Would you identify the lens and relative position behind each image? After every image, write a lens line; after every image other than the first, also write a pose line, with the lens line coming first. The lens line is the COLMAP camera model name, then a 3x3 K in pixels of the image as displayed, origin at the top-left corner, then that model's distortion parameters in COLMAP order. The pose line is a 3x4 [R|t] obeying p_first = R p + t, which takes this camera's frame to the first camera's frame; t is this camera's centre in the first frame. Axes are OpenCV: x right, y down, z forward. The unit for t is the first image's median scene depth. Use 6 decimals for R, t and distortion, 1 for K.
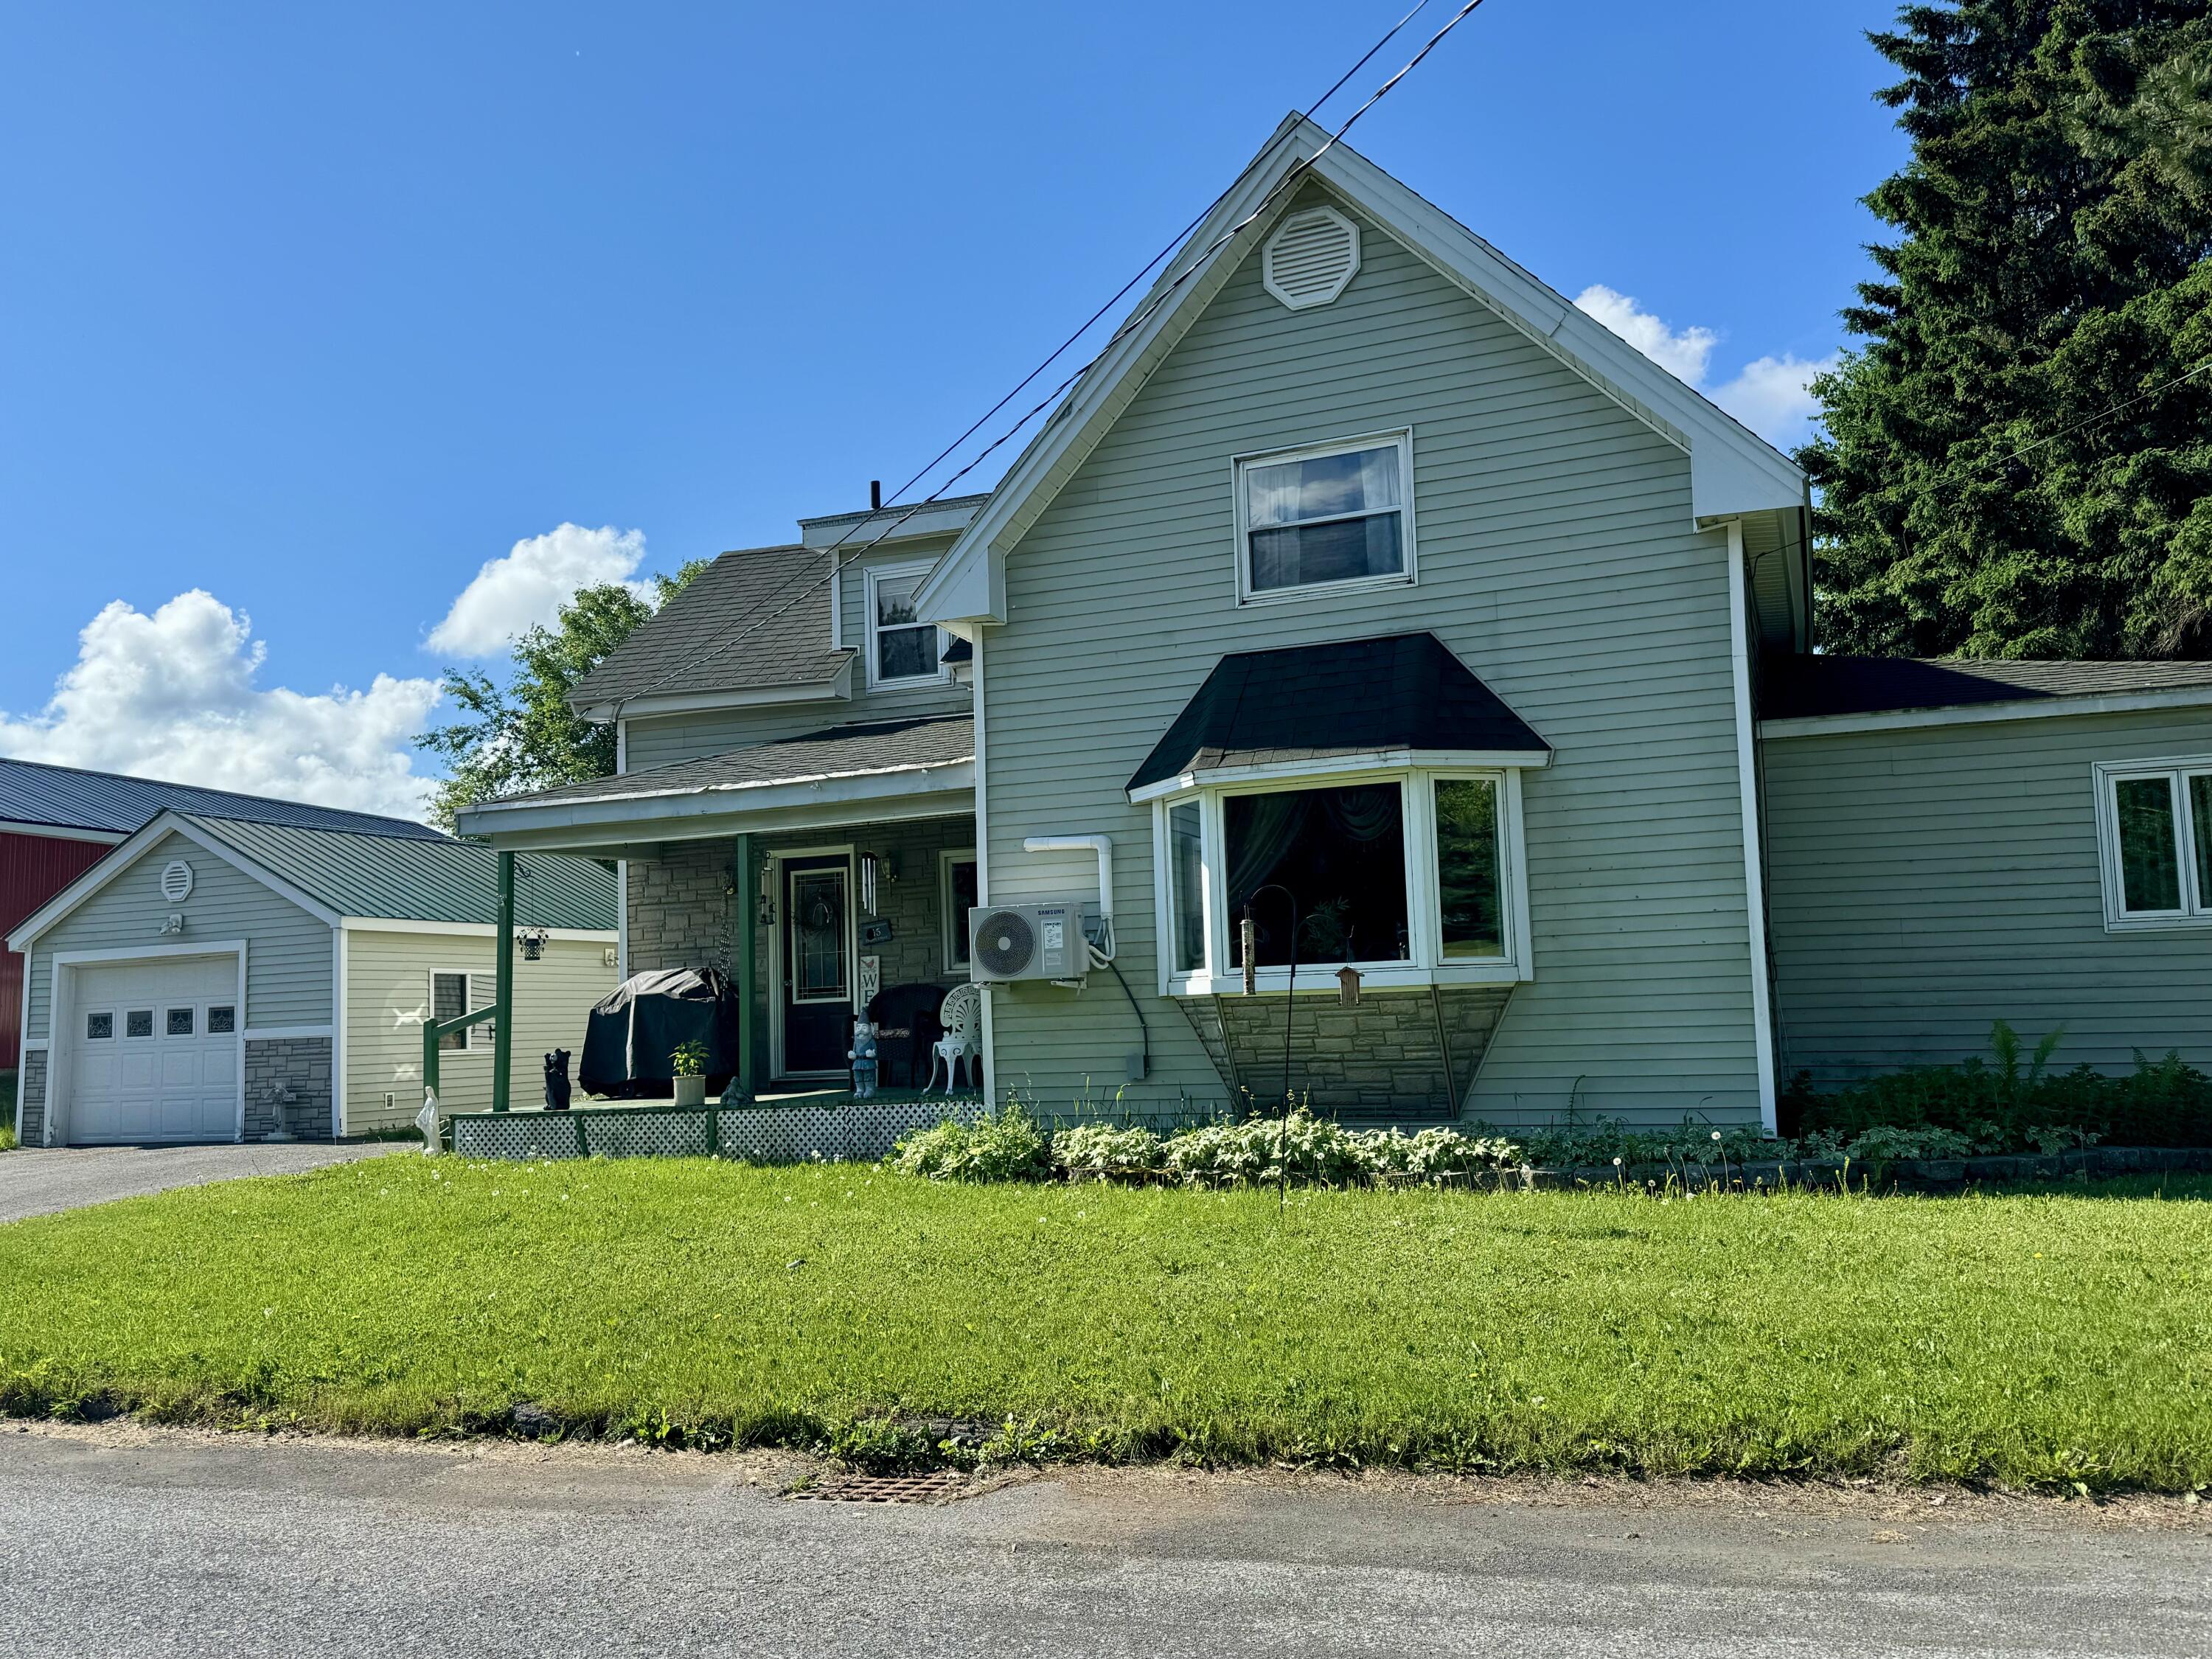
lens RADIAL K [[1806.2, 0, 1106.0], [0, 1806.2, 829.5], [0, 0, 1]] dist [0.158698, -0.277163]
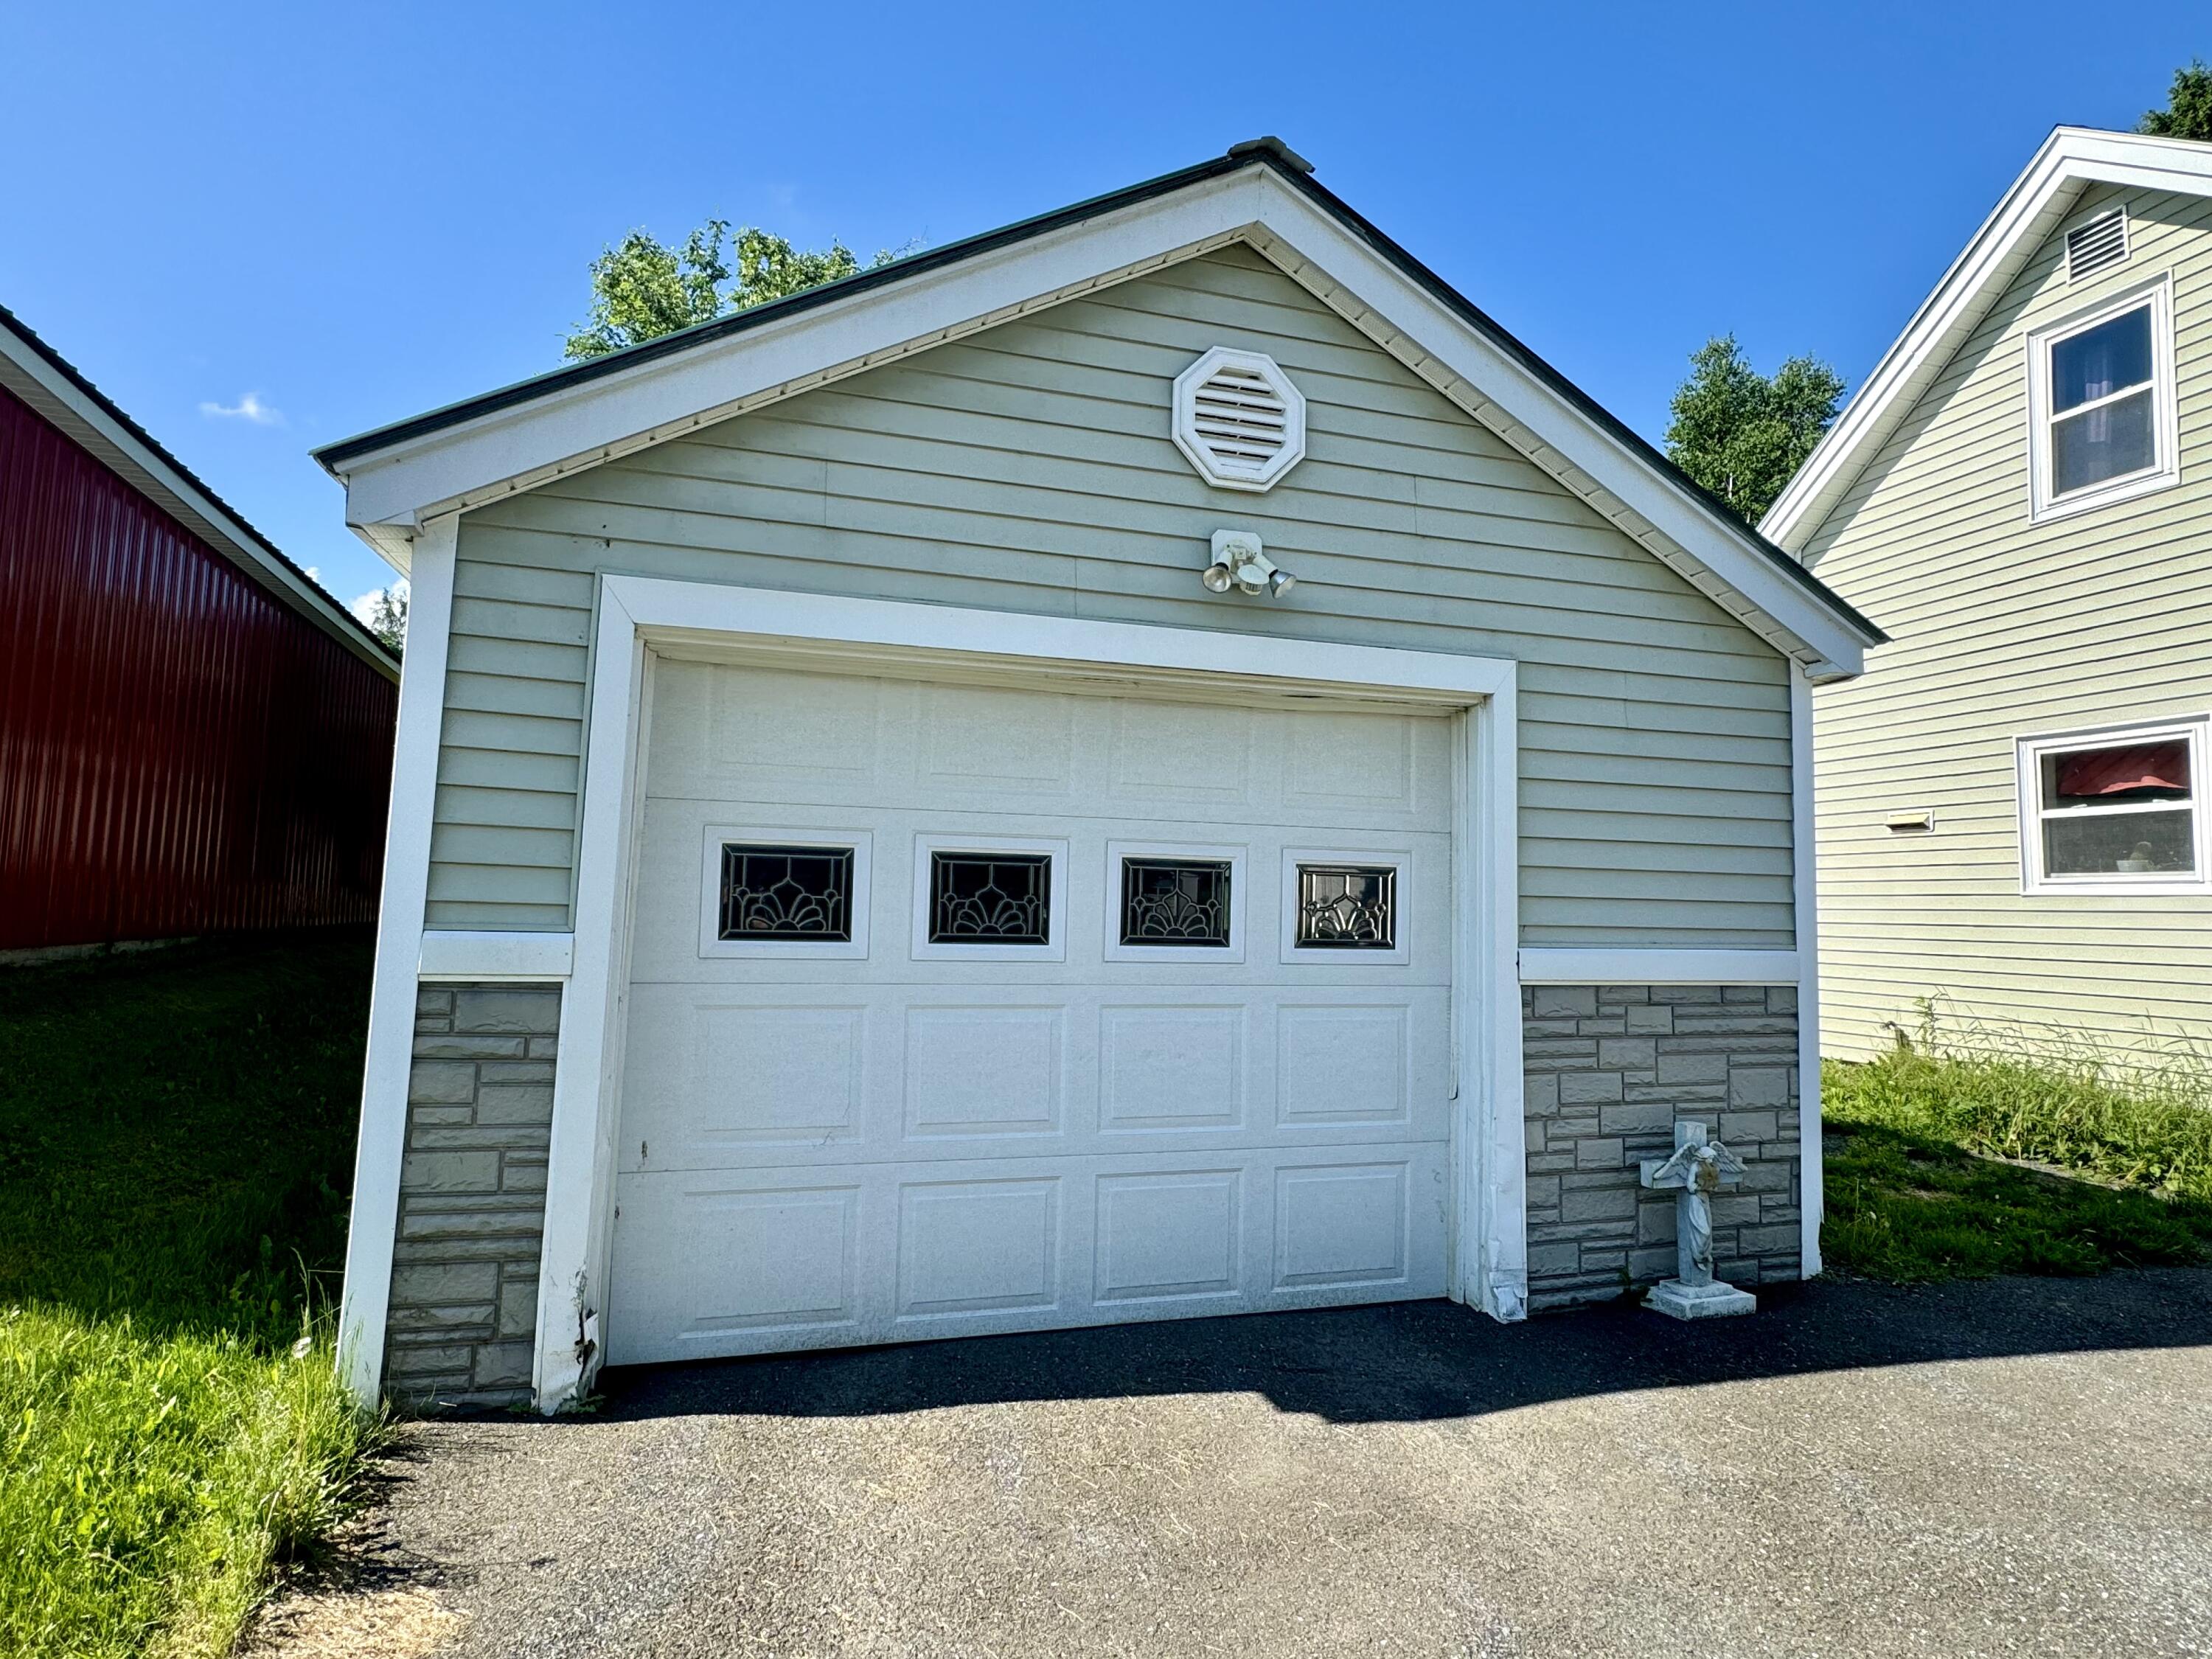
lens RADIAL K [[1199.3, 0, 1116.1], [0, 1199.3, 822.4], [0, 0, 1]] dist [-0.001519, -0.000143]
pose [[0.777812, 0.092994, 0.621579, -1.013874], [-0.124860, 0.992144, 0.007810, 0.147337], [-0.615970, -0.083685, 0.783312, 1.386371]]
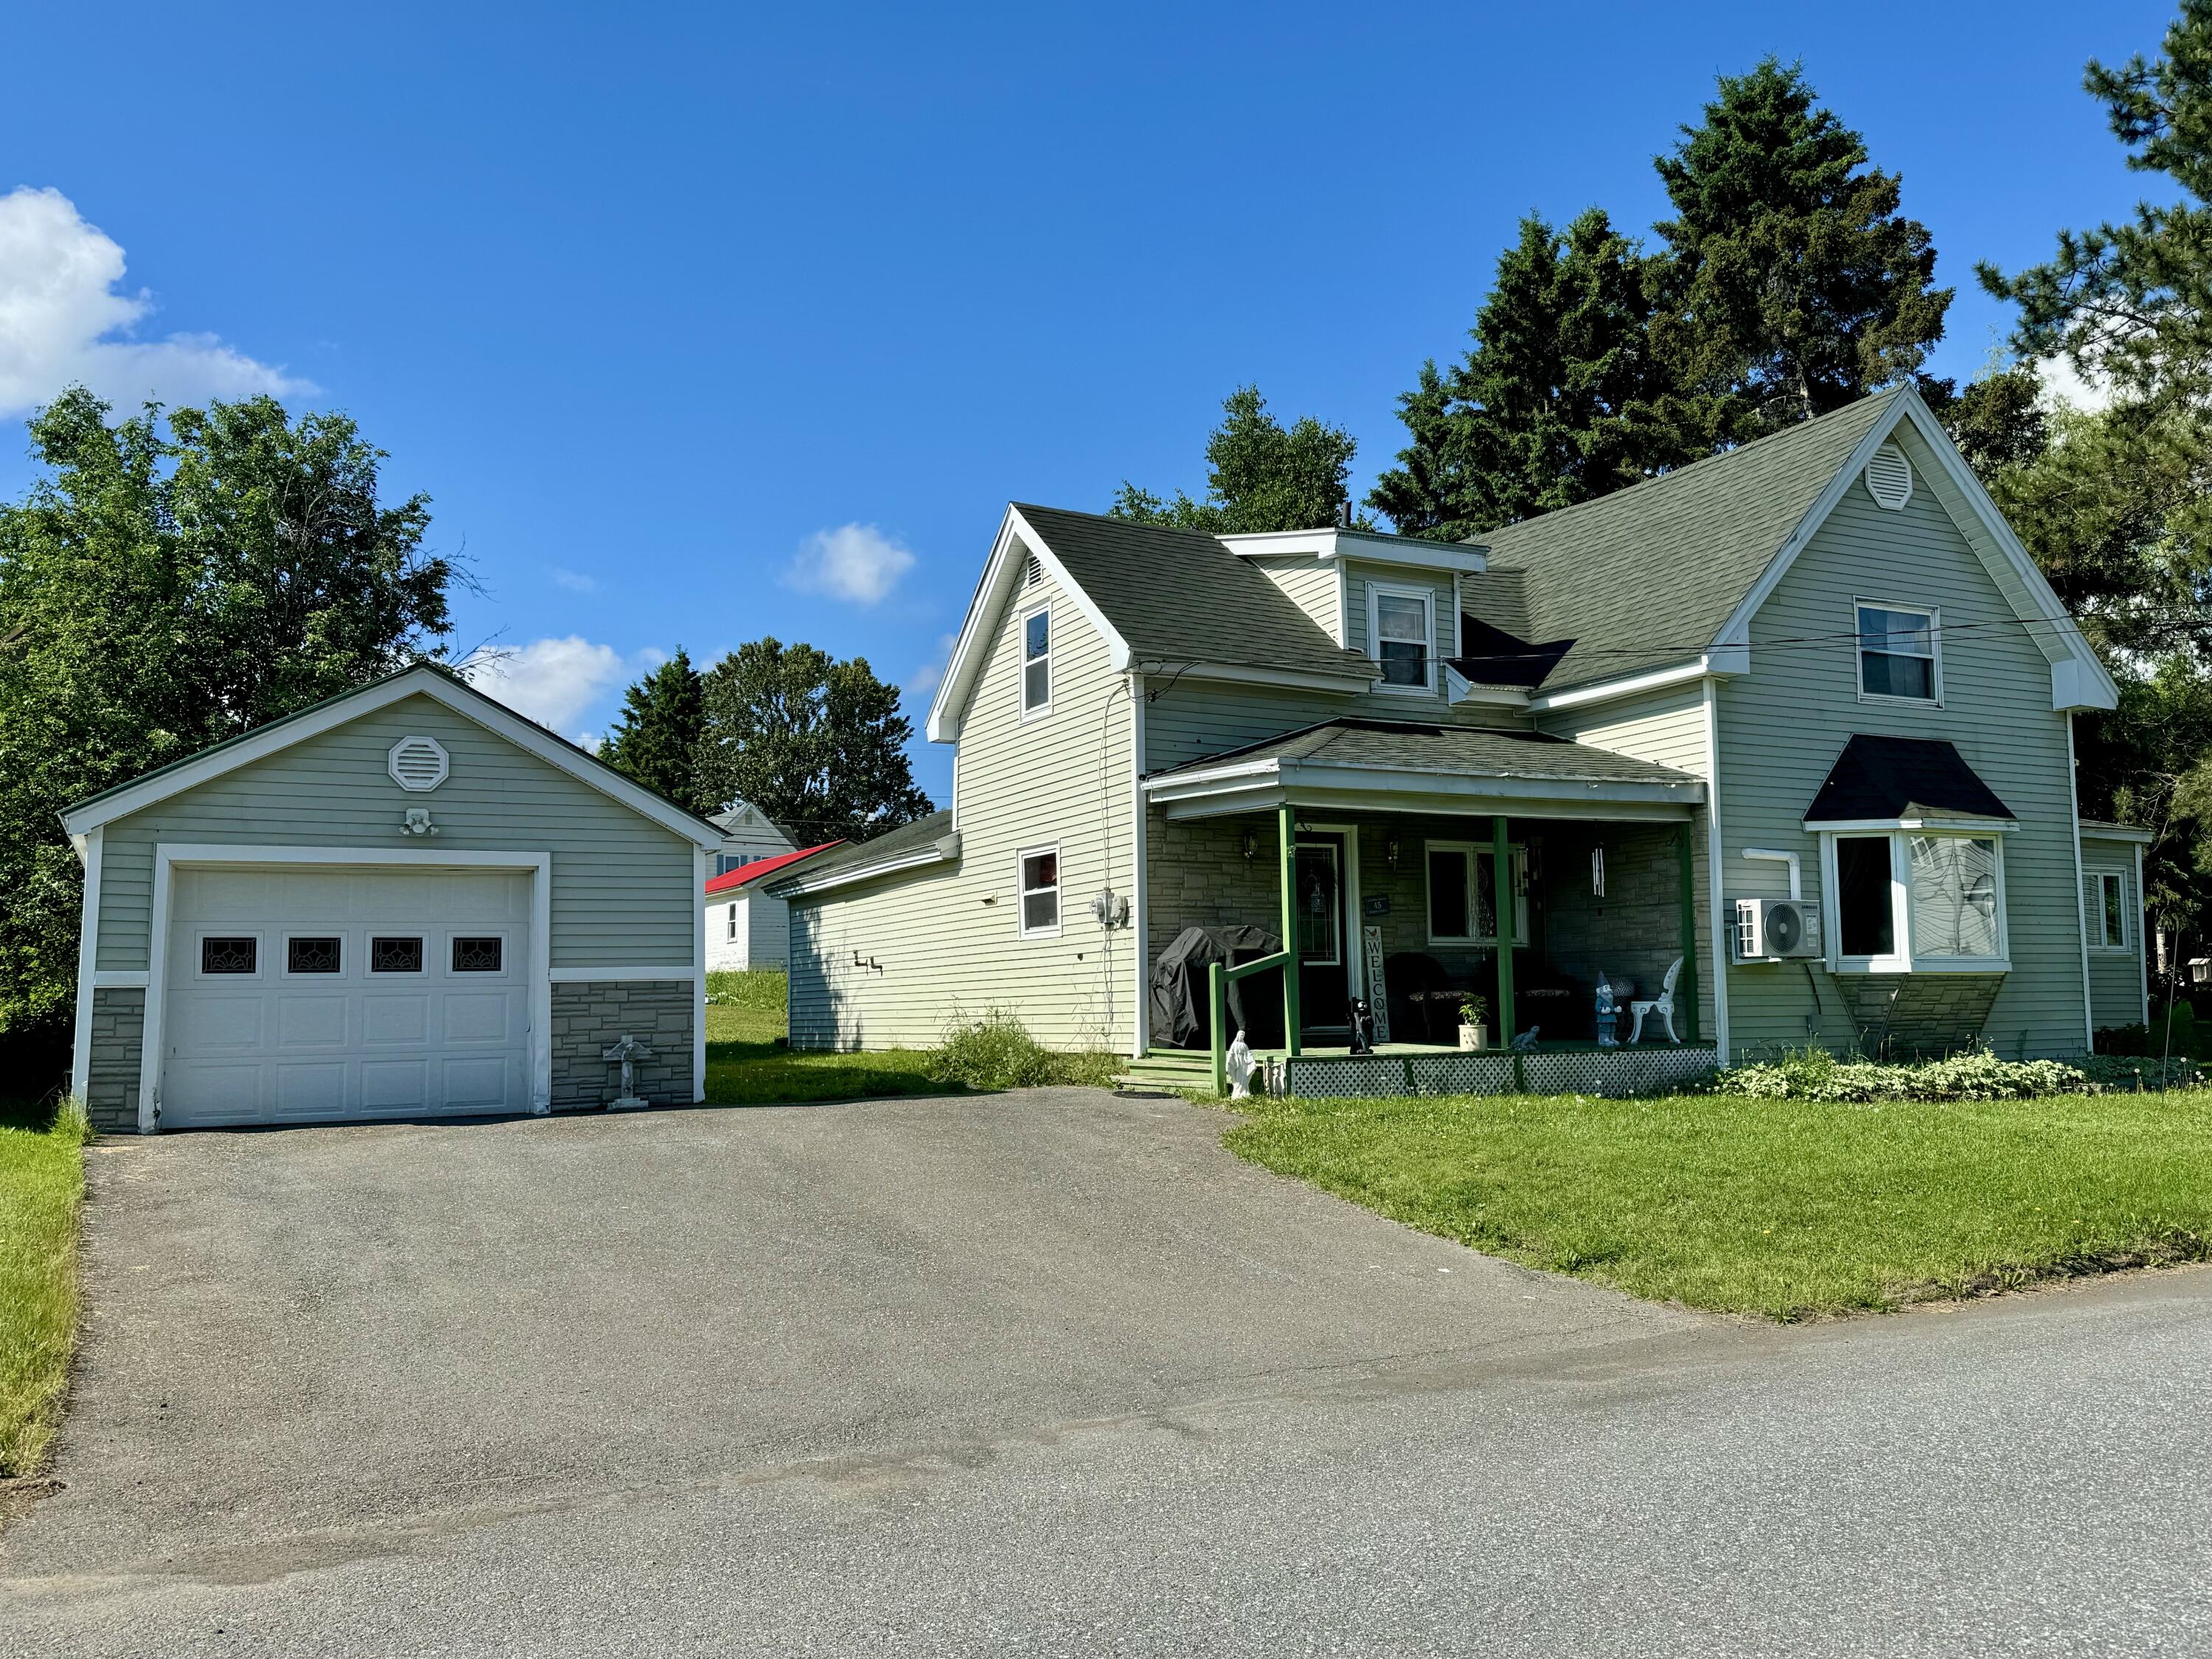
lens RADIAL K [[1806.2, 0, 1106.0], [0, 1806.2, 829.5], [0, 0, 1]] dist [0.158698, -0.277163]
pose [[0.647978, 0.097514, 0.755391, -1.414014], [-0.092533, 0.994503, -0.049006, 0.104024], [-0.756017, -0.038144, 0.653439, 0.503694]]
